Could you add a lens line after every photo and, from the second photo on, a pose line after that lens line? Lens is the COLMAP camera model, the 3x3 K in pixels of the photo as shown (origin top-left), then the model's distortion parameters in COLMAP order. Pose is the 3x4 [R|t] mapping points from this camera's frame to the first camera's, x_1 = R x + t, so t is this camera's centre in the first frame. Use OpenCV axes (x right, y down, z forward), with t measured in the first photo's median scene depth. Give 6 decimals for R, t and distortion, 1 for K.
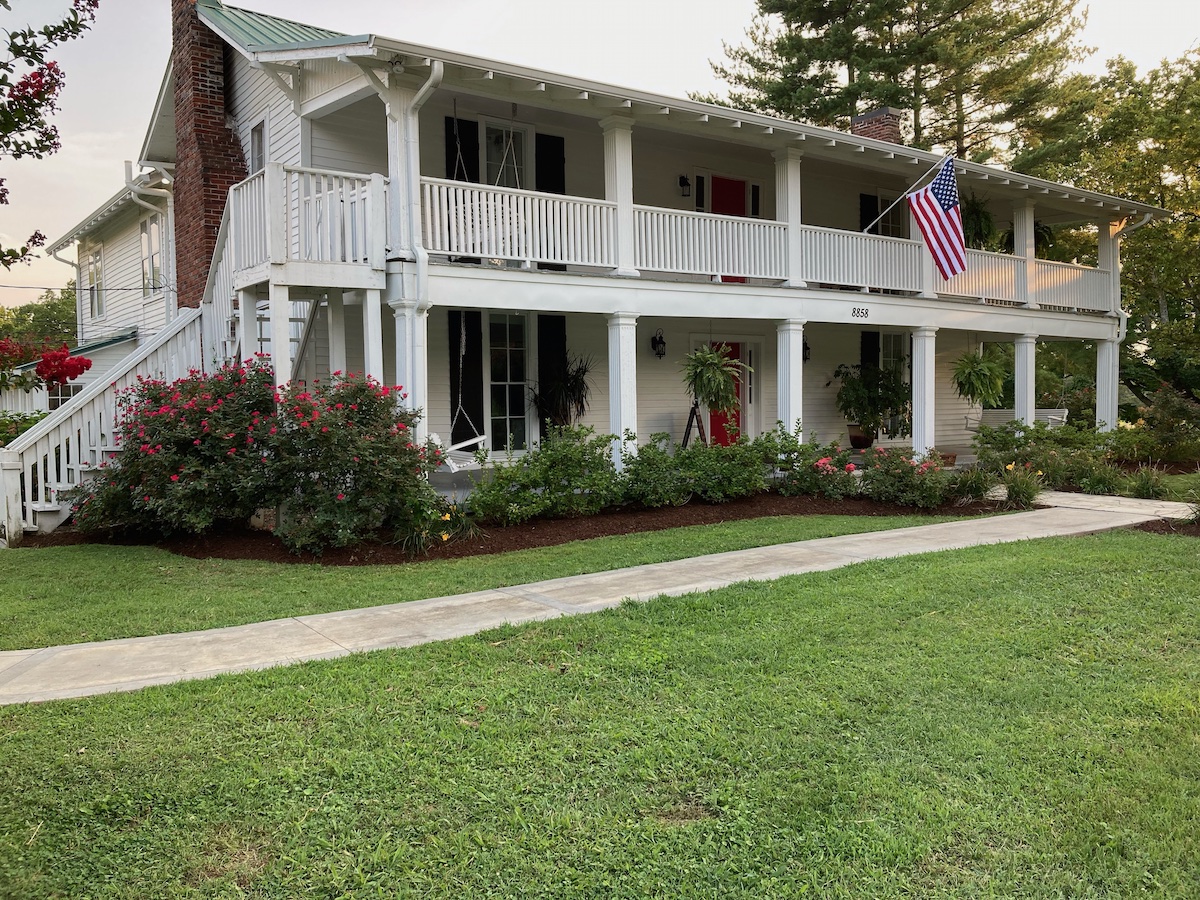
lens RADIAL K [[998.8, 0, 600.0], [0, 998.8, 450.0], [0, 0, 1]] dist [0.018681, 0.000554]
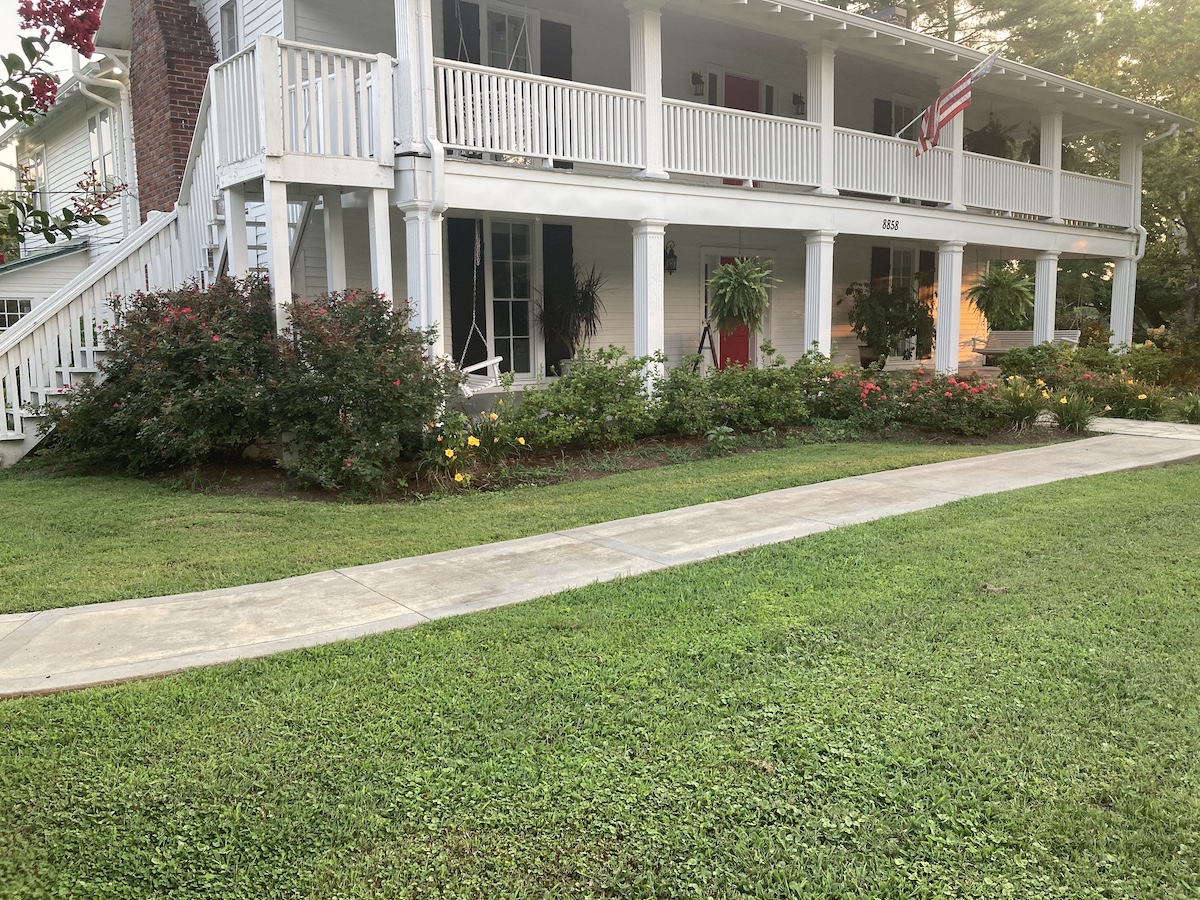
lens RADIAL K [[1004.5, 0, 600.0], [0, 1004.5, 450.0], [0, 0, 1]] dist [0.013865, 0.010782]
pose [[0.998967, -0.002307, 0.045387, -0.063244], [-0.001156, 0.997098, 0.076120, 0.000627], [-0.045430, -0.076094, 0.996065, 0.079334]]
